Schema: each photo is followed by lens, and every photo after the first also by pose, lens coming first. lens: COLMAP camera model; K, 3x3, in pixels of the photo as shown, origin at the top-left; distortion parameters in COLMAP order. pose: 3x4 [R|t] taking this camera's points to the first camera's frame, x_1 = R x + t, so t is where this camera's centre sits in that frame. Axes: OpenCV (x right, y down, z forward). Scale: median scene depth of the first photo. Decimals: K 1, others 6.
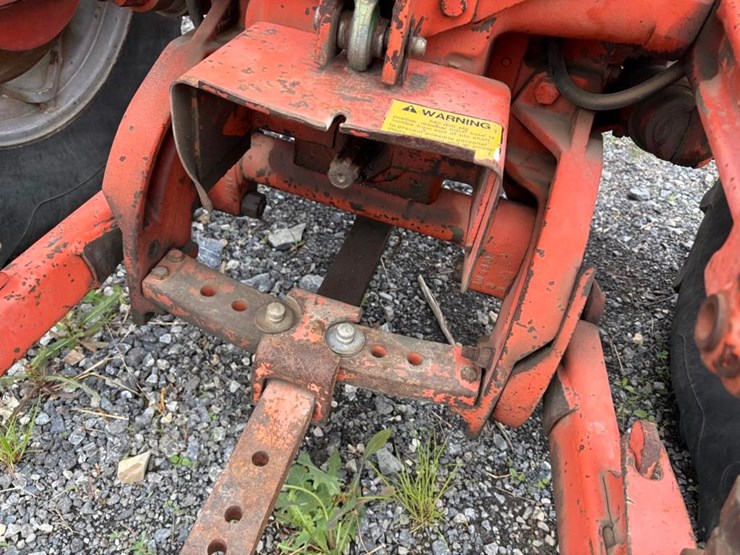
lens RADIAL K [[532.7, 0, 350.7], [0, 532.7, 263.0], [0, 0, 1]] dist [0.045961, -0.046764]
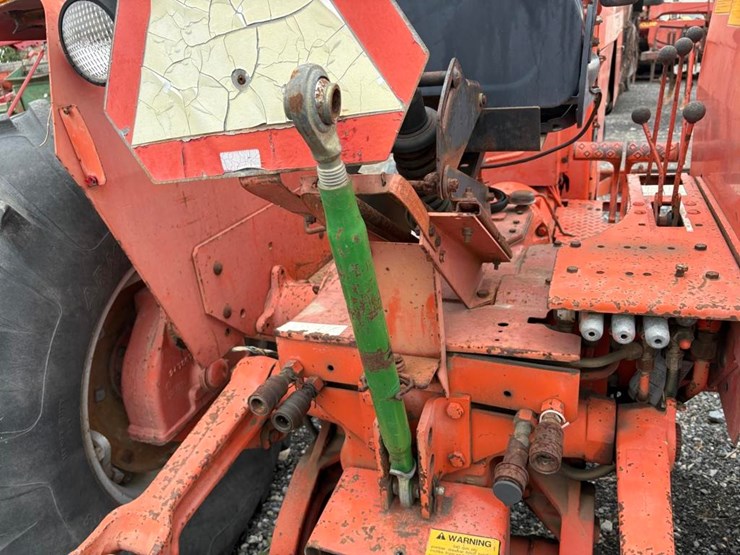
lens RADIAL K [[531.7, 0, 355.2], [0, 531.7, 282.6], [0, 0, 1]] dist [0.010001, -0.017586]
pose [[0.965946, -0.193411, -0.171871, 0.124669], [0.131628, 0.939201, -0.317135, -0.232074], [0.222759, 0.283713, 0.932677, -0.355956]]
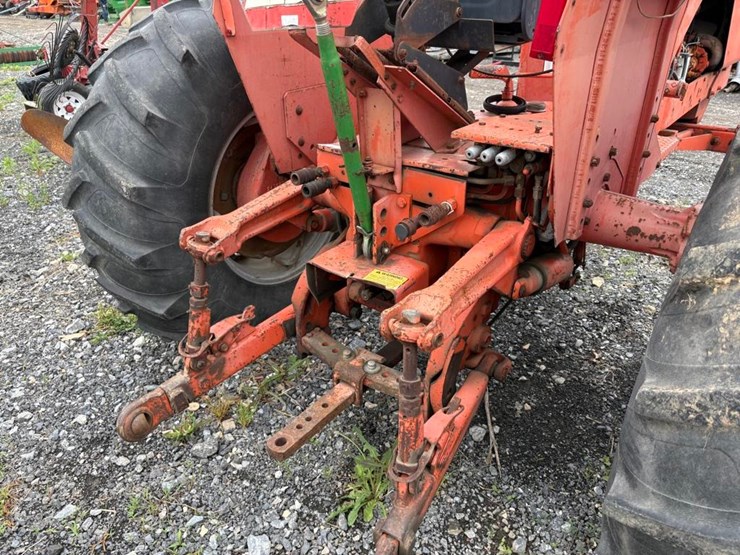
lens RADIAL K [[532.7, 0, 370.6], [0, 532.7, 288.9], [0, 0, 1]] dist [0.064381, -0.108030]
pose [[0.914446, 0.039090, -0.402816, 0.530033], [-0.133441, 0.968786, -0.208918, 0.173901], [0.382076, 0.244796, 0.891119, -0.670279]]
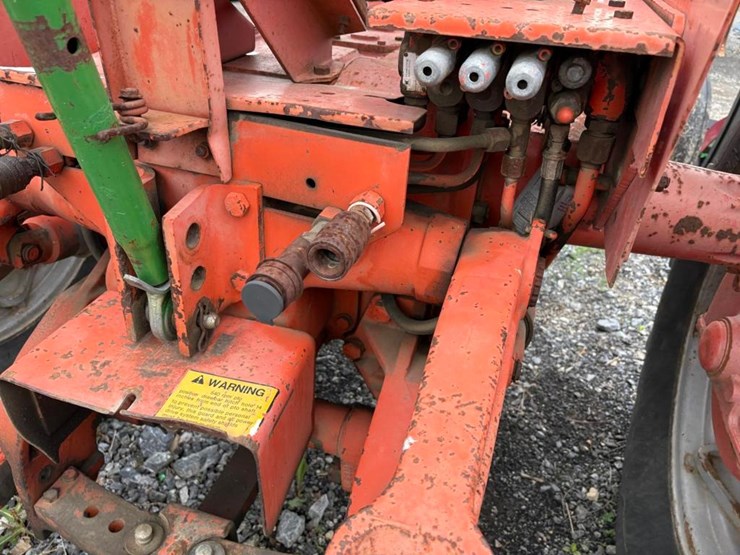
lens RADIAL K [[528.9, 0, 348.9], [0, 528.9, 271.9], [0, 0, 1]] dist [0.006551, 0.000511]
pose [[0.994493, -0.065925, -0.081474, 0.235449], [0.050751, 0.983083, -0.175988, -0.128786], [0.091698, 0.170884, 0.981015, -0.063975]]
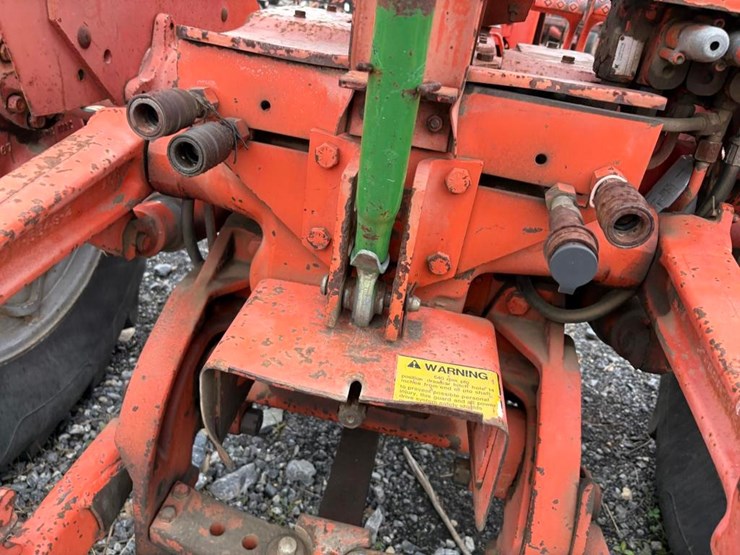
lens RADIAL K [[541.8, 0, 336.1], [0, 541.8, 272.5], [0, 0, 1]] dist [0.013991, -0.004202]
pose [[0.995389, -0.069727, 0.065877, -0.048014], [0.082114, 0.974373, -0.209415, -0.108366], [-0.049587, 0.213859, 0.975605, -0.056365]]
